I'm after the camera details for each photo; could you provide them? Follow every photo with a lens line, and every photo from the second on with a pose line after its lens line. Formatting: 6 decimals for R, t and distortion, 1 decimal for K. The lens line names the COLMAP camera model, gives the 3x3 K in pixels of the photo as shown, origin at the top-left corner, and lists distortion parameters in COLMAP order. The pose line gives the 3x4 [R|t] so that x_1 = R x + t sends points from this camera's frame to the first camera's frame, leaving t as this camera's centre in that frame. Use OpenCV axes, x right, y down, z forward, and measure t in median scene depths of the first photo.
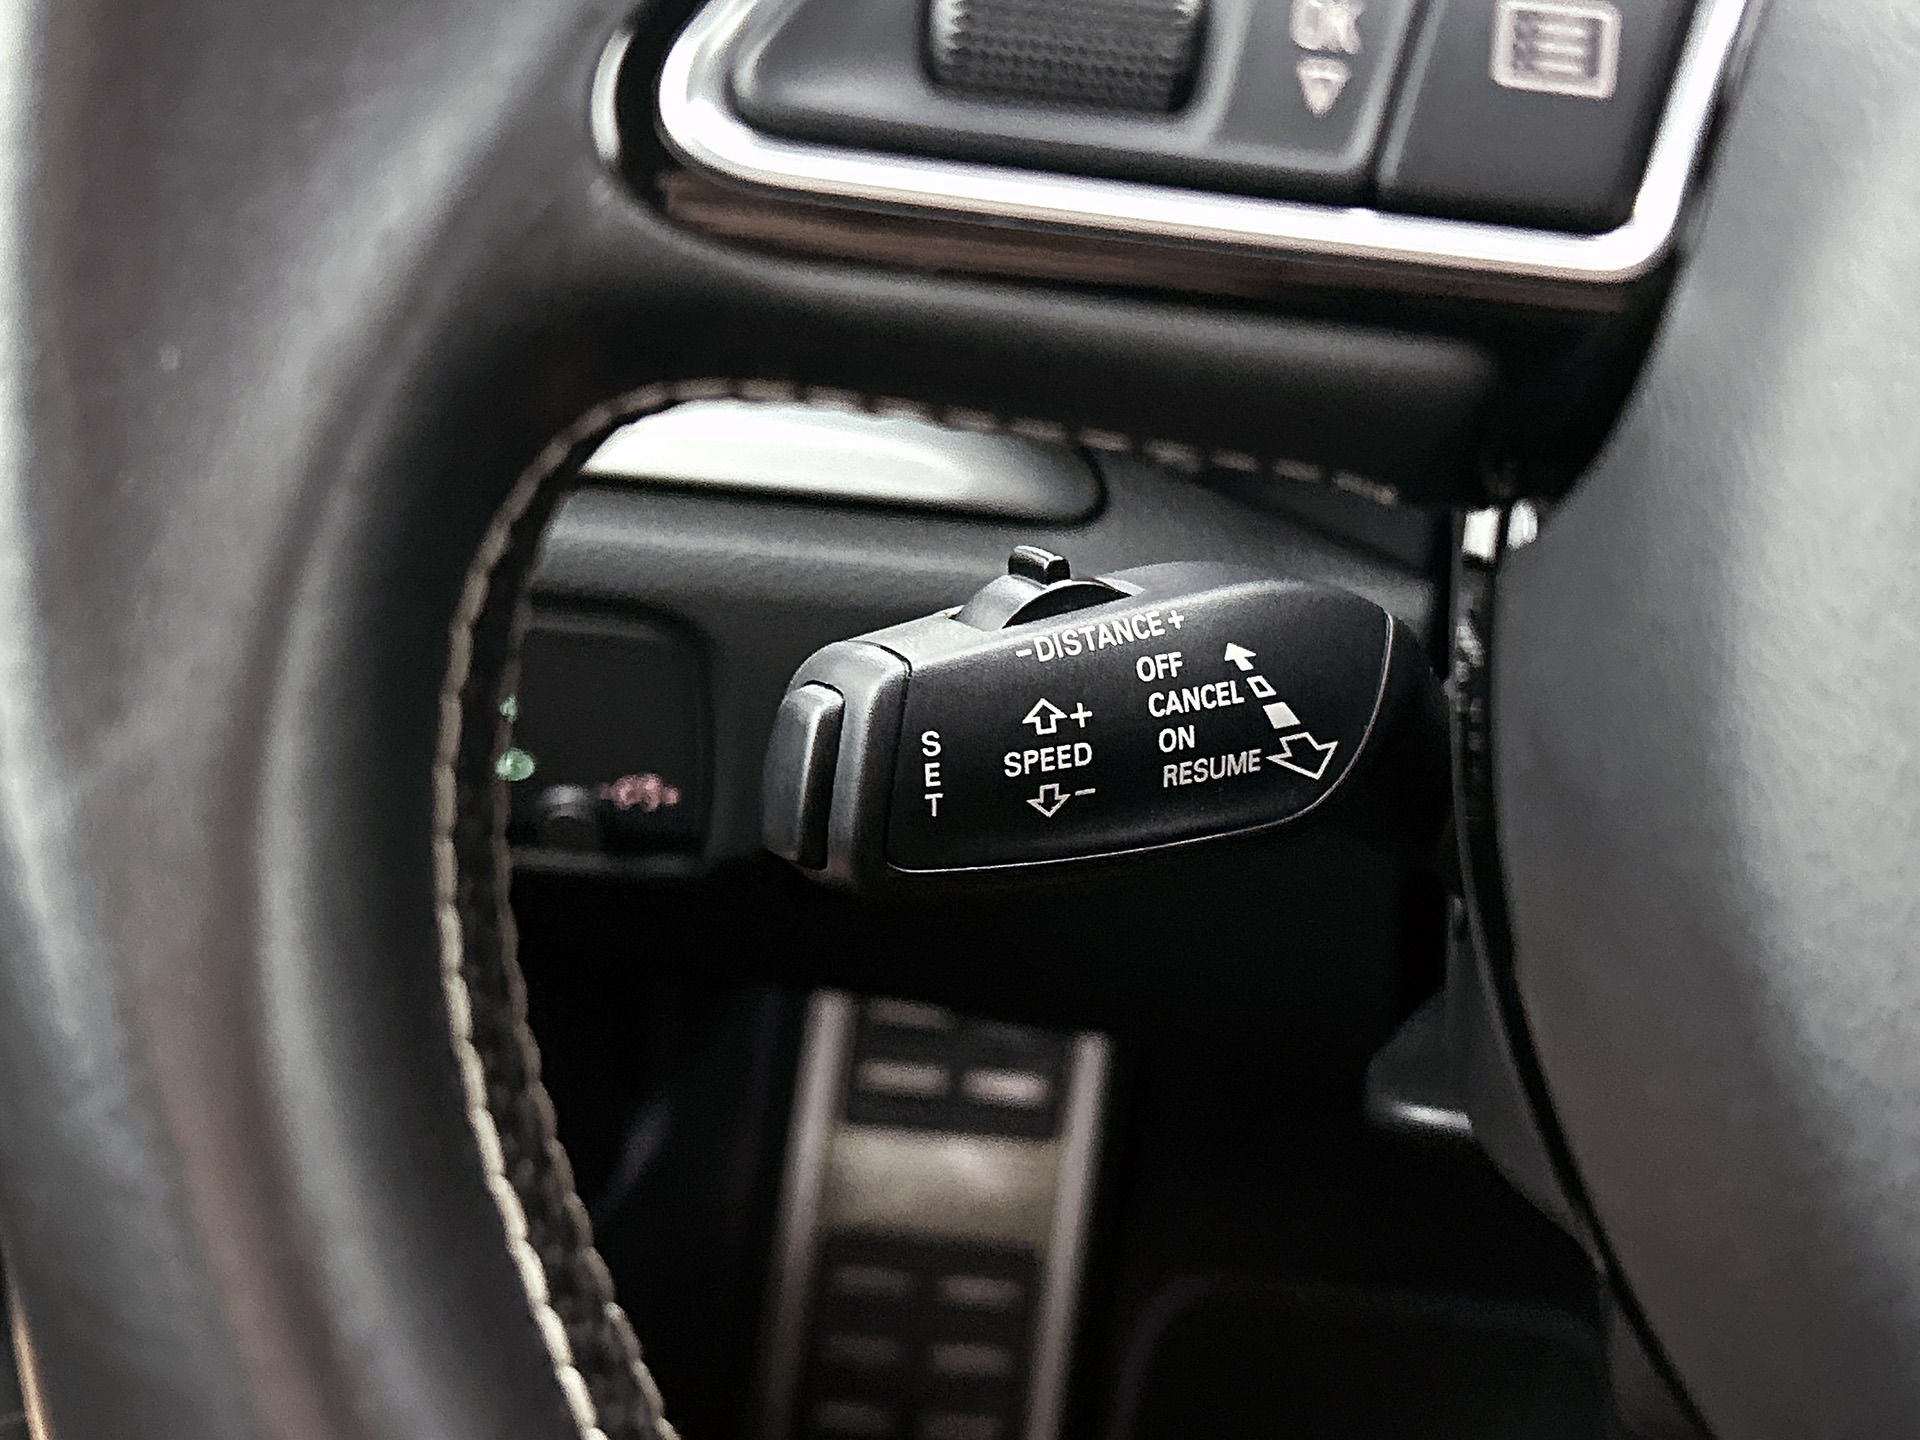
lens RADIAL K [[2739.3, 0, 960.0], [0, 2739.3, 720.0], [0, 0, 1]] dist [0.003640, -0.046275]
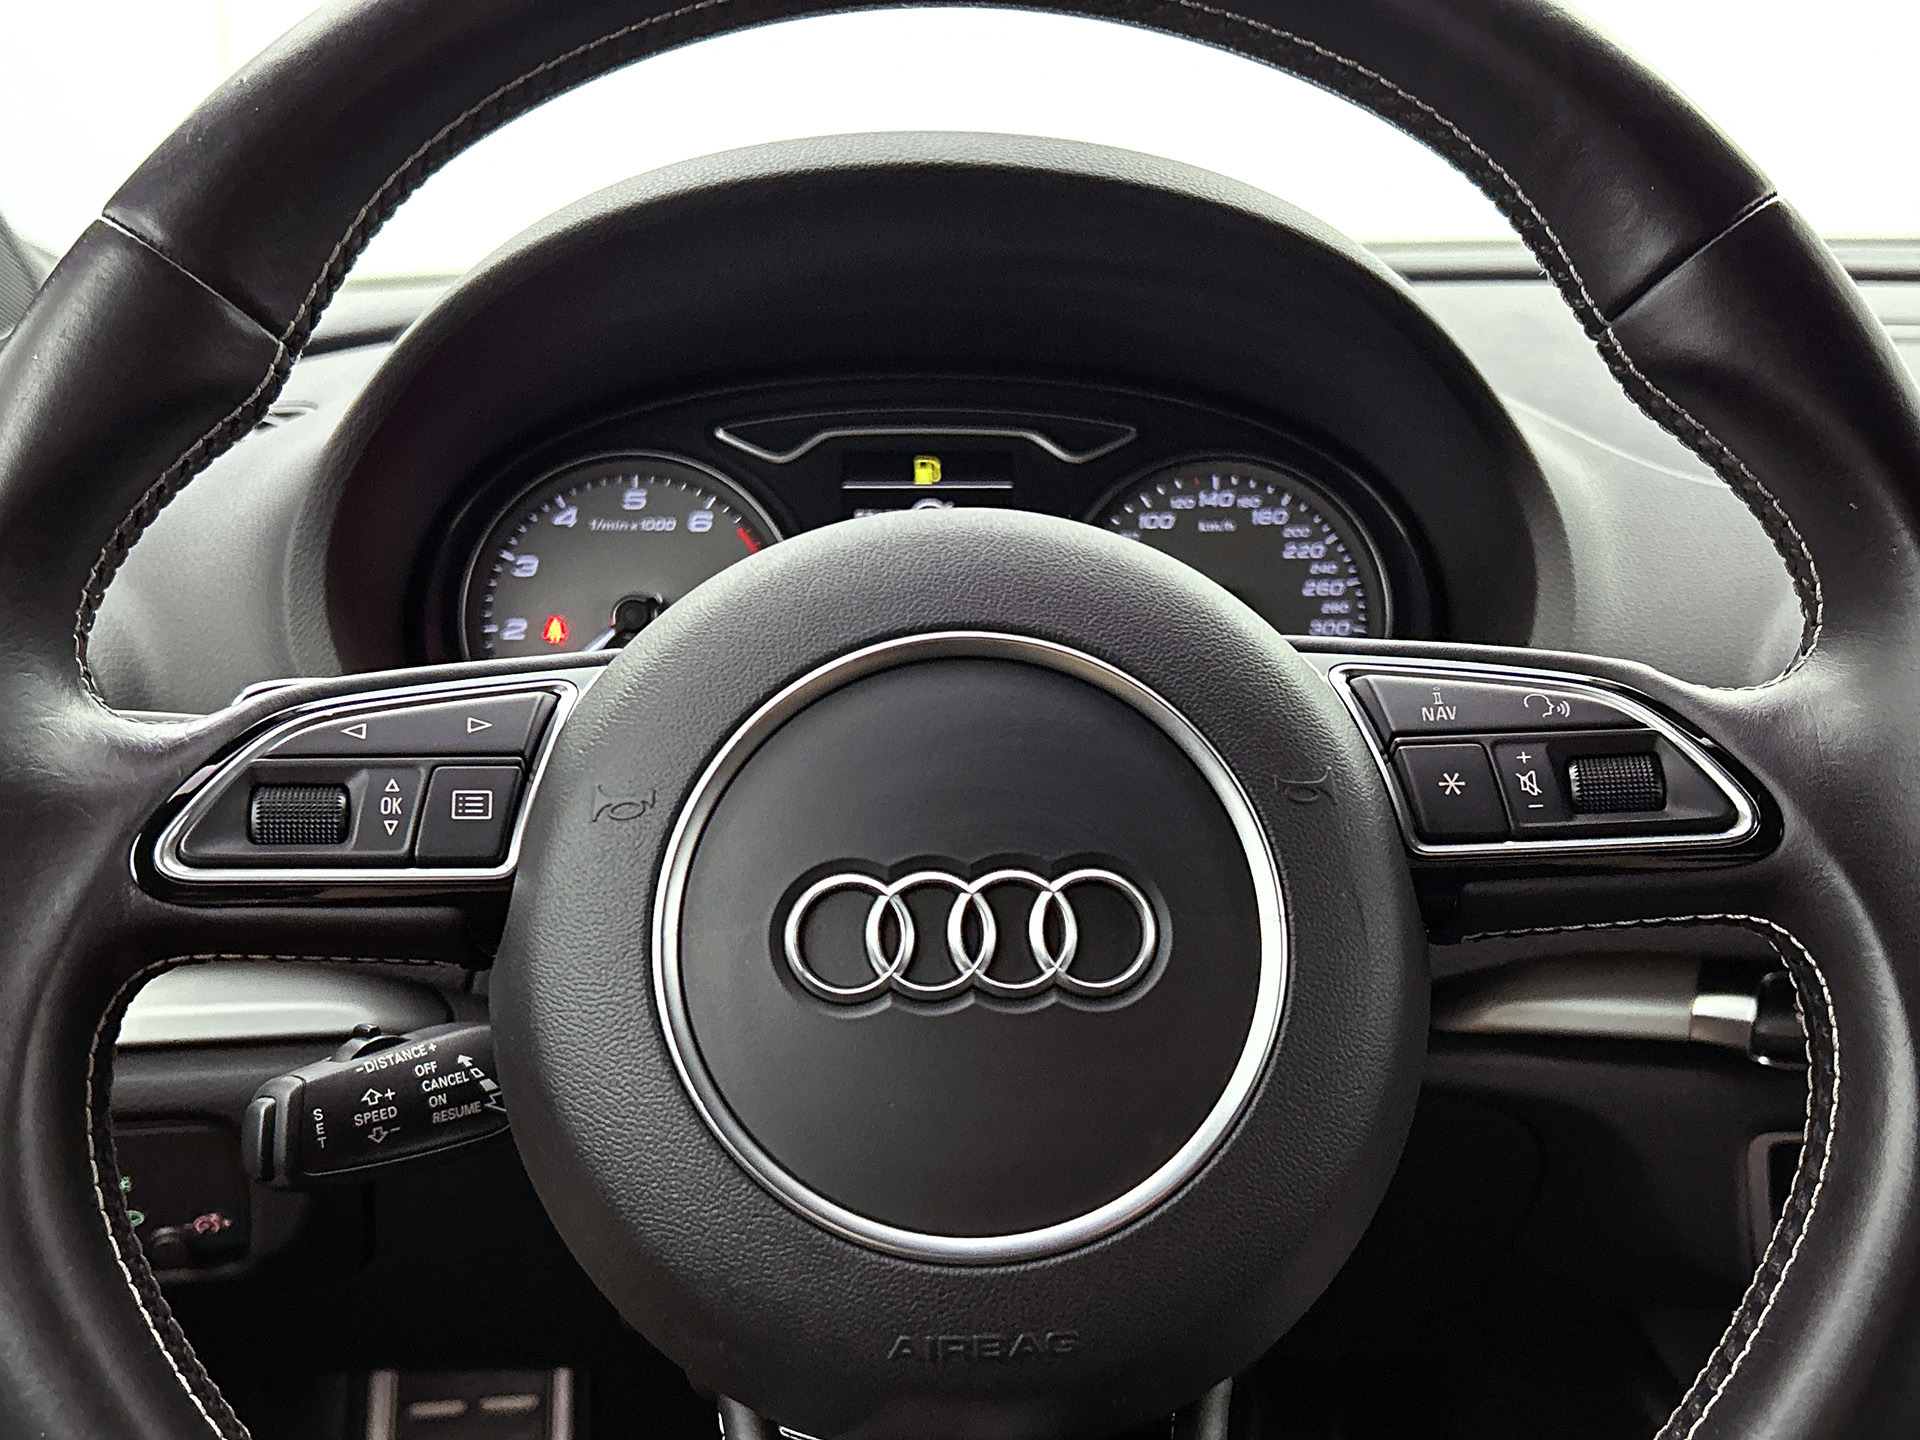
lens RADIAL K [[2057.5, 0, 960.0], [0, 2057.5, 720.0], [0, 0, 1]] dist [-0.008837, -0.032288]
pose [[0.966324, -0.103821, 0.235453, 0.130608], [0.156613, 0.963301, -0.217997, 0.141715], [-0.204180, 0.247531, 0.947121, -0.751934]]
